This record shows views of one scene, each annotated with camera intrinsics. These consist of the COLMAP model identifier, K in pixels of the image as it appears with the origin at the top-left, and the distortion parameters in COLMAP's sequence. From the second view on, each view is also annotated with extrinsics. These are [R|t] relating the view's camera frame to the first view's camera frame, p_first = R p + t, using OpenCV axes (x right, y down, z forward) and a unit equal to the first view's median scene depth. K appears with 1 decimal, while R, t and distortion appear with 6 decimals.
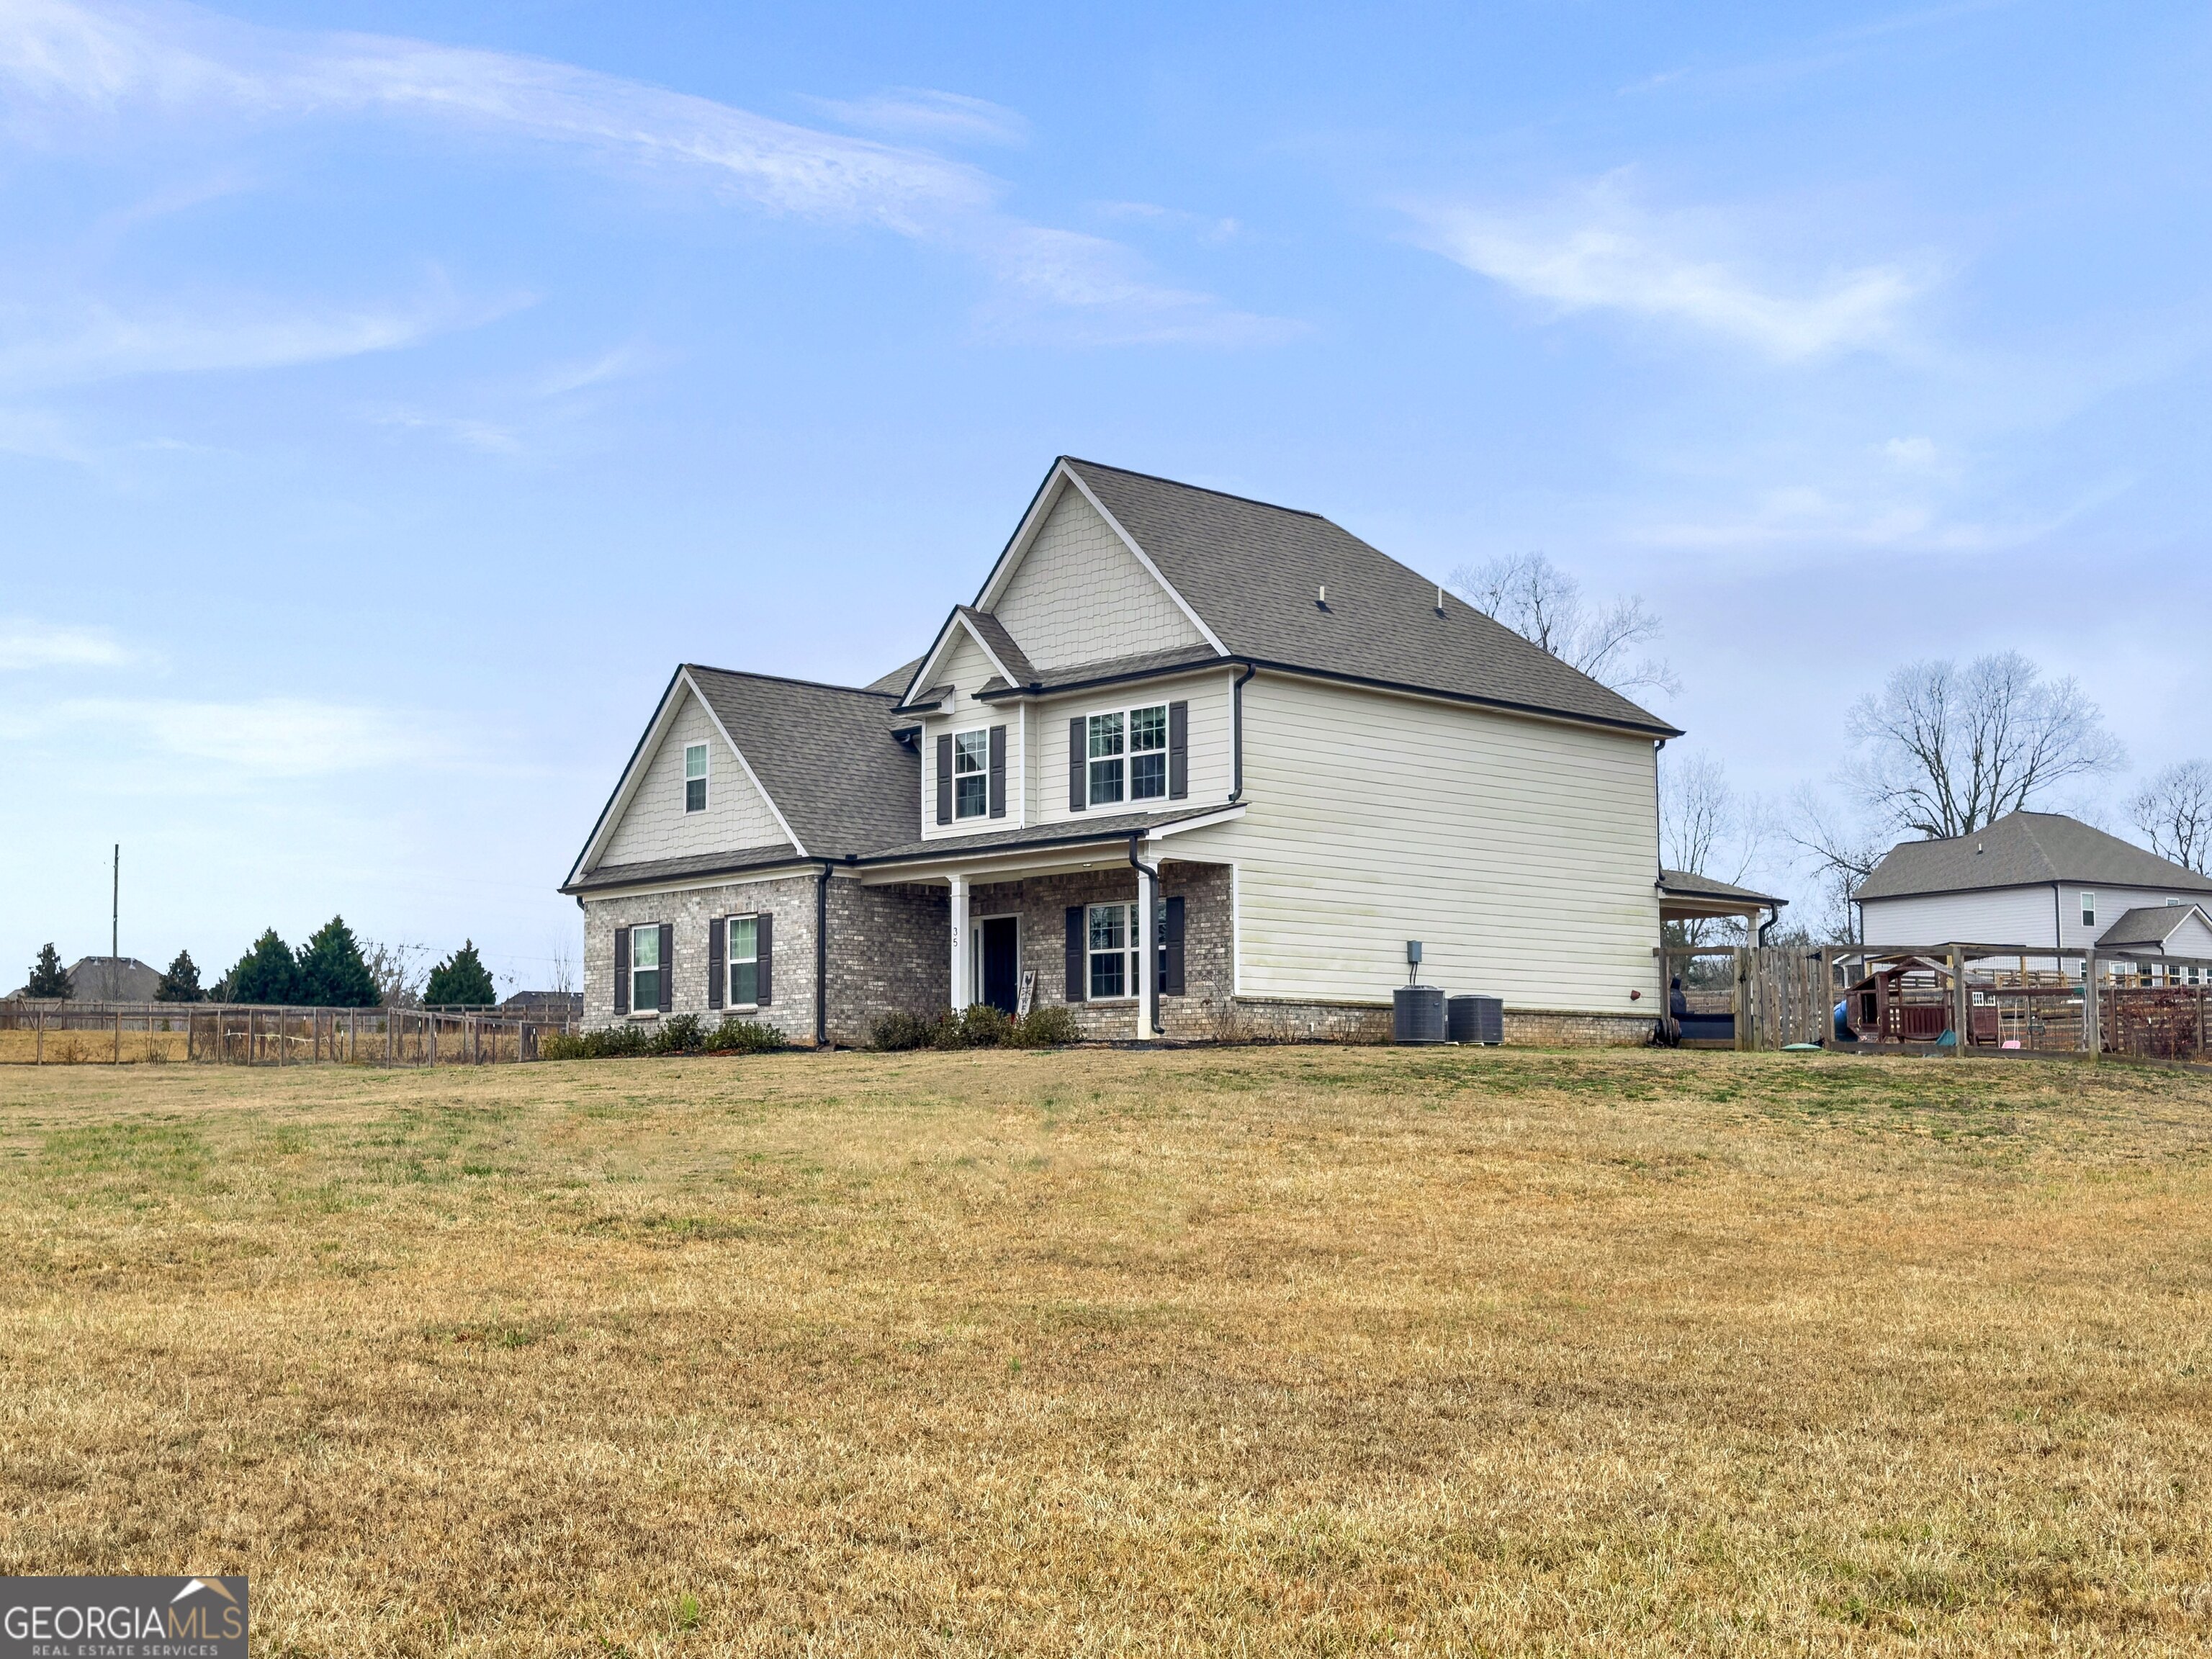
lens RADIAL K [[2596.4, 0, 1108.2], [0, 2596.4, 822.6], [0, 0, 1]] dist [0.051348, 0.000000]
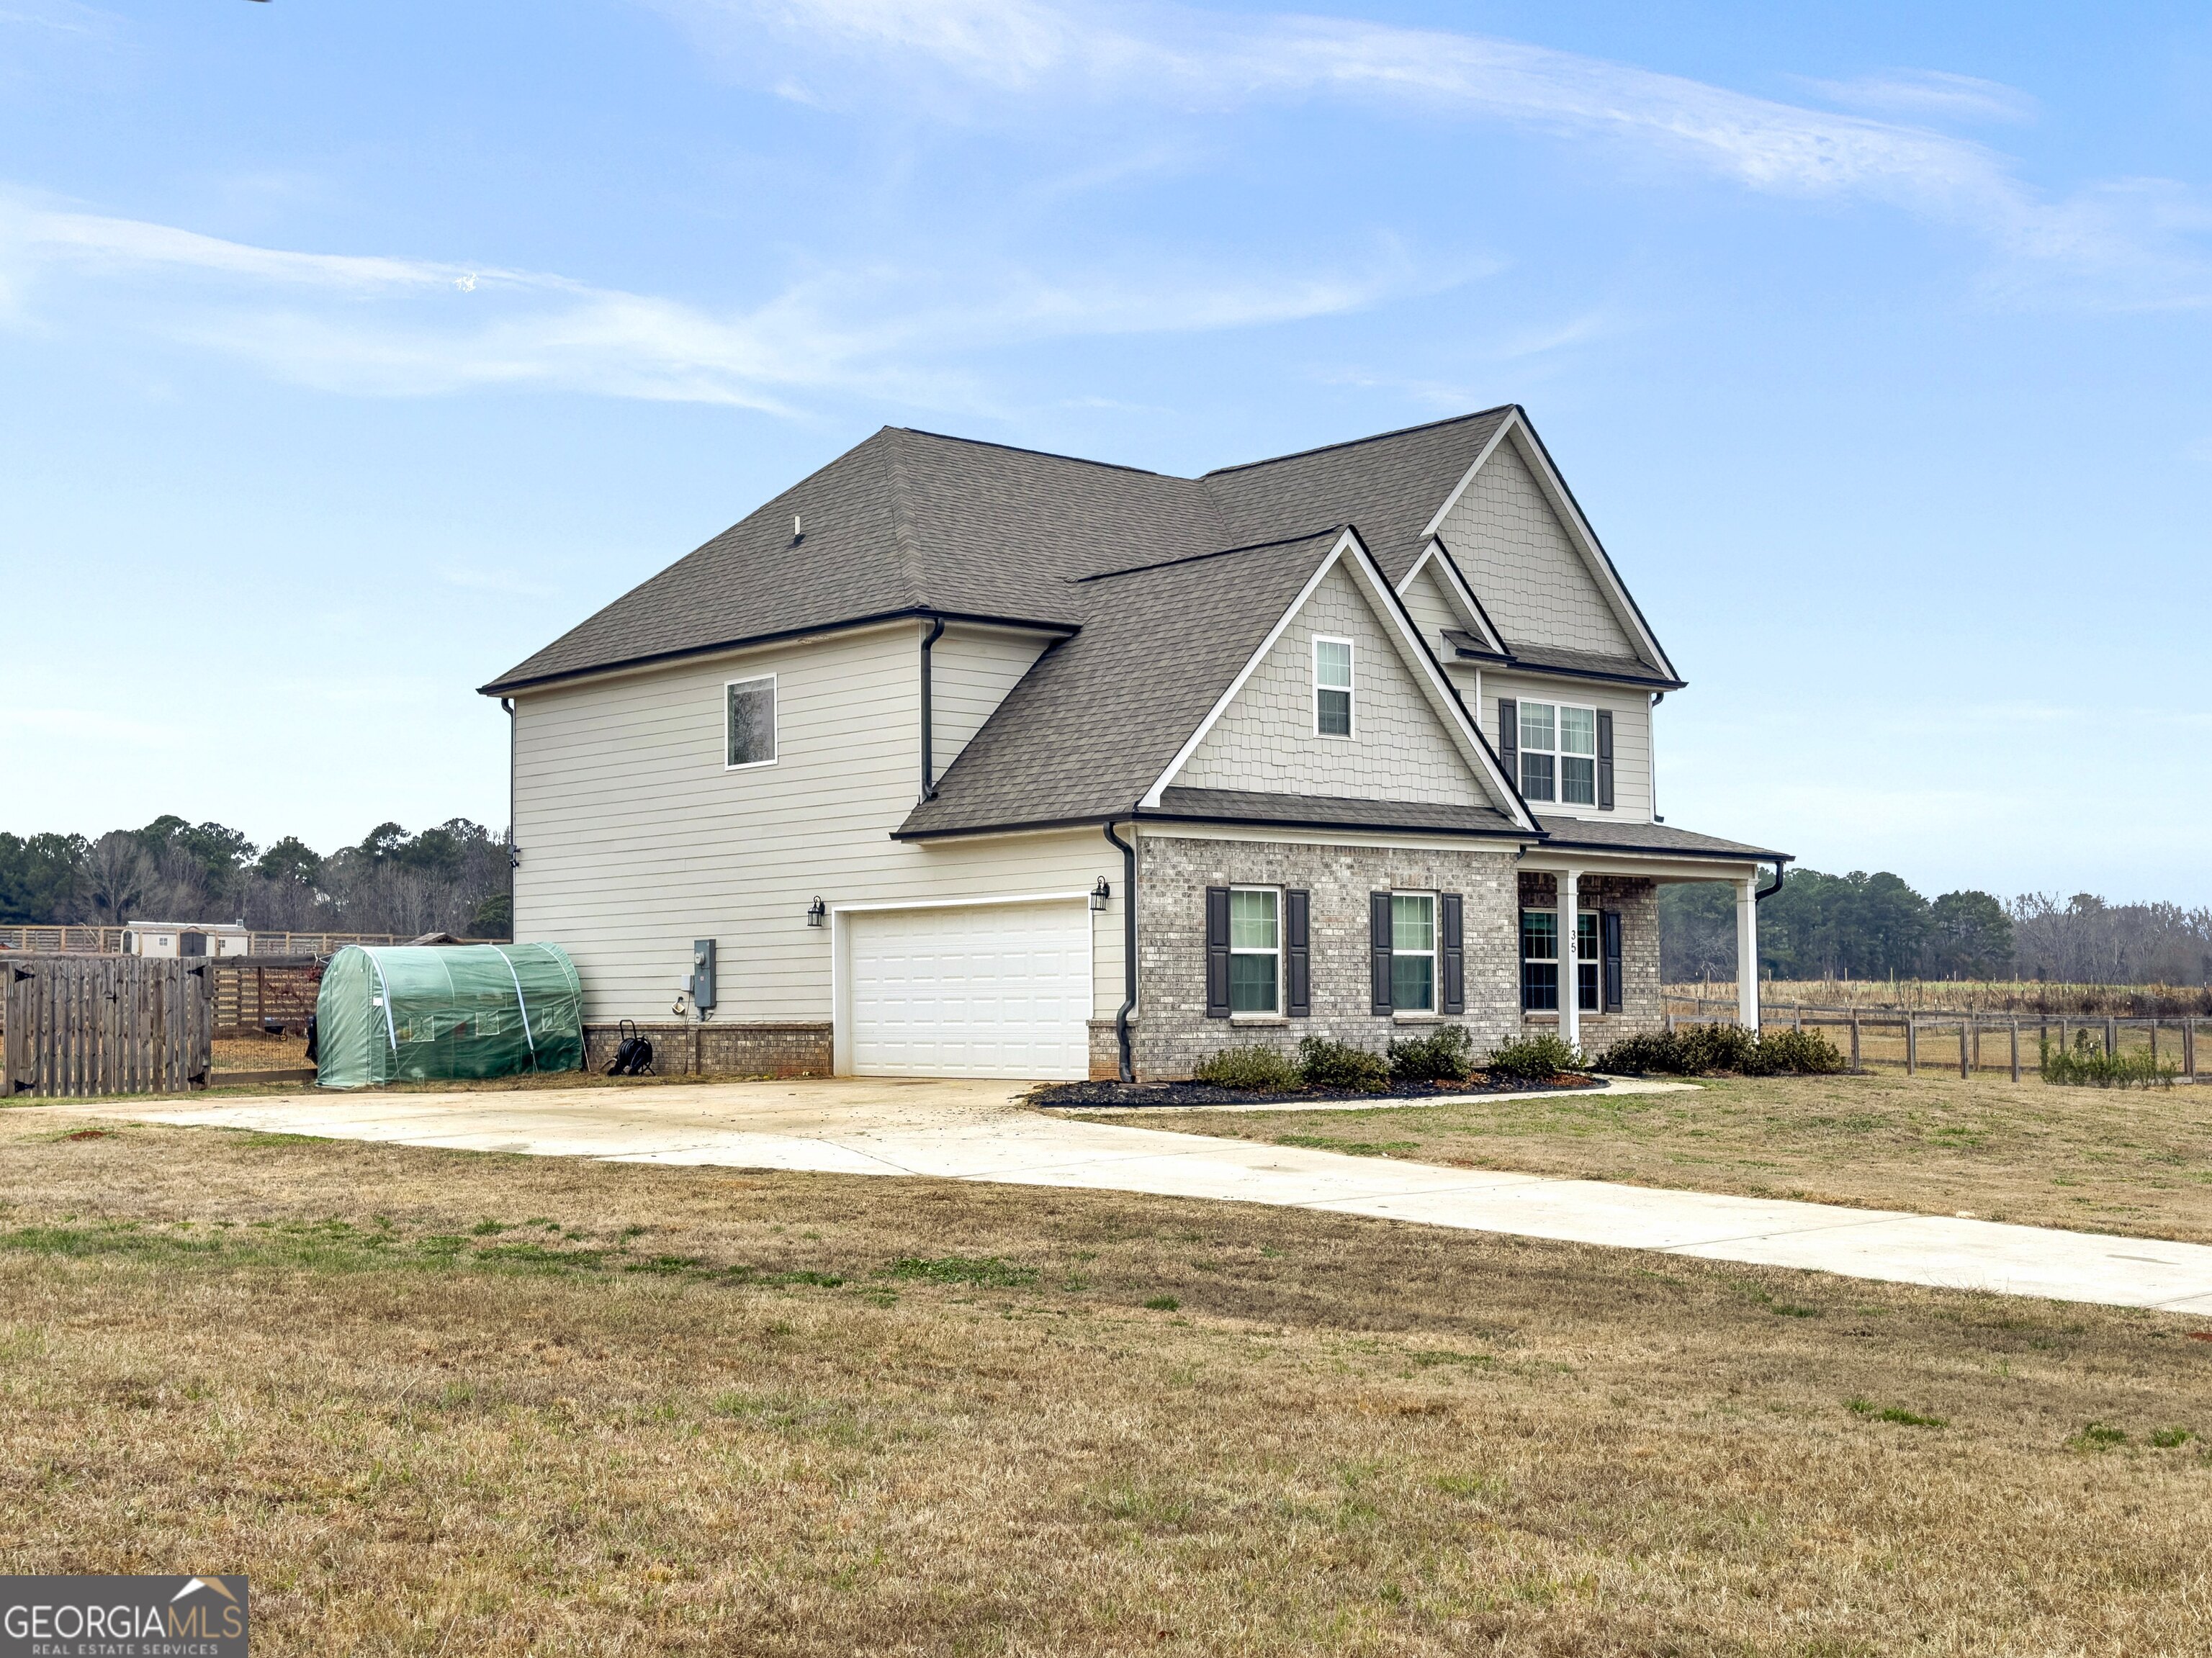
lens RADIAL K [[2596.1, 0, 1109.1], [0, 2596.1, 833.3], [0, 0, 1]] dist [0.051348, 0.000000]
pose [[0.052400, 0.067153, 0.996366, -0.891433], [-0.111720, 0.991867, -0.060974, 0.074526], [-0.992357, -0.108119, 0.059477, 1.050552]]
